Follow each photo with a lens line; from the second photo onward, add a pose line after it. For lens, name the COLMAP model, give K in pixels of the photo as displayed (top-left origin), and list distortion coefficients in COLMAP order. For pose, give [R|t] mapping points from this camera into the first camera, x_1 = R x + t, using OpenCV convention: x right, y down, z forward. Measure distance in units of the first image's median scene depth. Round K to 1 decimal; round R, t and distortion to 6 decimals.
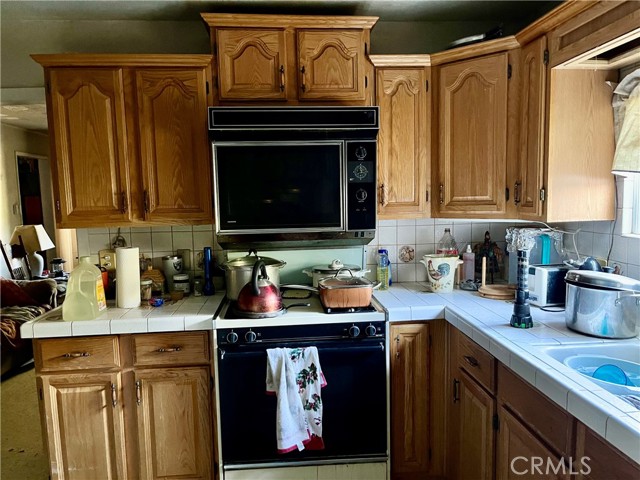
lens RADIAL K [[485.6, 0, 317.9], [0, 485.6, 242.1], [0, 0, 1]] dist [0.017392, -0.003985]
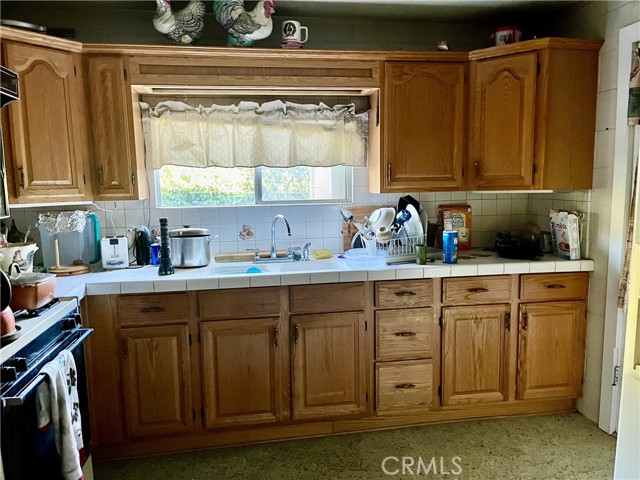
lens RADIAL K [[485.6, 0, 319.1], [0, 485.6, 239.8], [0, 0, 1]] dist [0.017392, -0.003985]
pose [[-0.092073, -0.096307, 0.991084, -0.809885], [0.126562, 0.986108, 0.107581, -0.010247], [-0.987676, 0.135339, -0.078605, 0.555957]]
